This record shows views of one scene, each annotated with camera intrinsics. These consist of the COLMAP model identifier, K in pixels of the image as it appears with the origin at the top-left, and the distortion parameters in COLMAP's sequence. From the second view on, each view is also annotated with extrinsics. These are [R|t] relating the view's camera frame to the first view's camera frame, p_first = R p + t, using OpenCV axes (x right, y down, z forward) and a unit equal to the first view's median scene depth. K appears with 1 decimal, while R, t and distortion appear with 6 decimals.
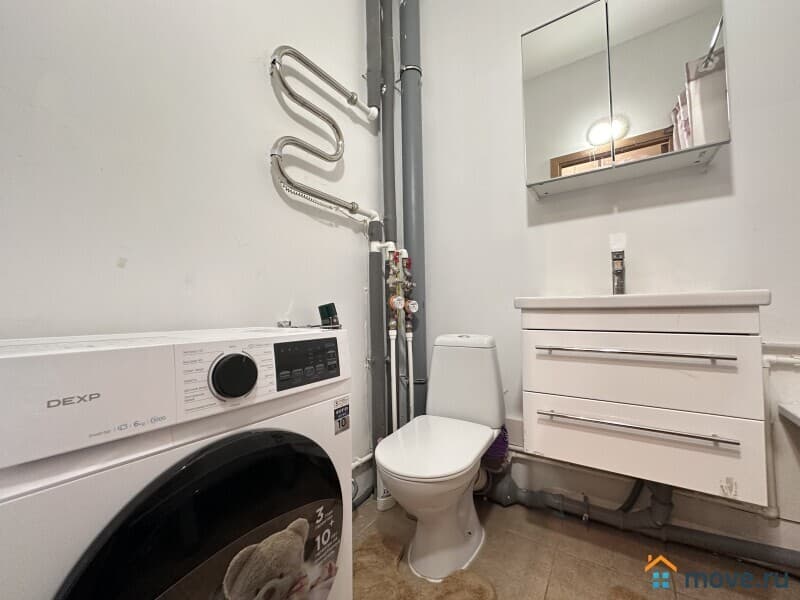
lens RADIAL K [[318.6, 0, 402.0], [0, 318.6, 297.5], [0, 0, 1]] dist [-0.003421, 0.000652]
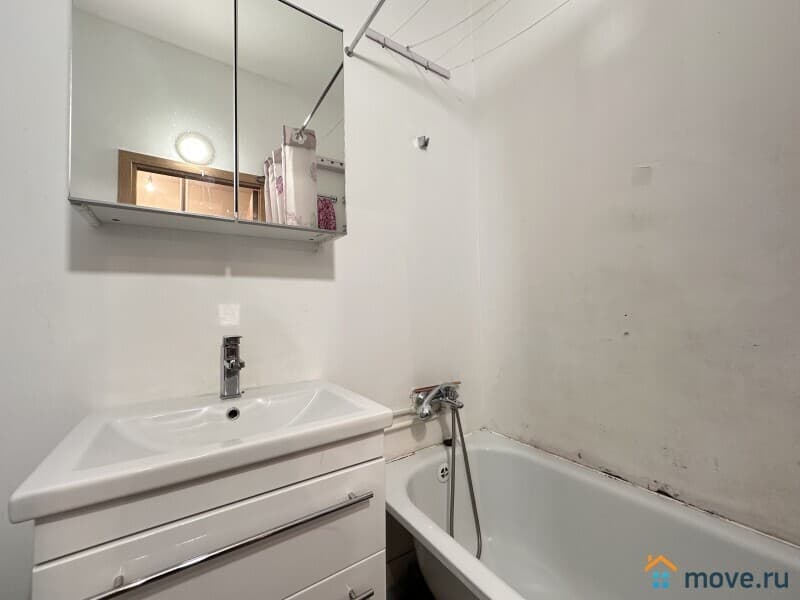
lens RADIAL K [[318.6, 0, 398.4], [0, 318.6, 296.5], [0, 0, 1]] dist [-0.003421, 0.000652]
pose [[0.372669, 0.047278, 0.926759, 0.104603], [-0.016322, 0.998881, -0.044394, -0.146005], [-0.927821, 0.001418, 0.373023, 0.272675]]
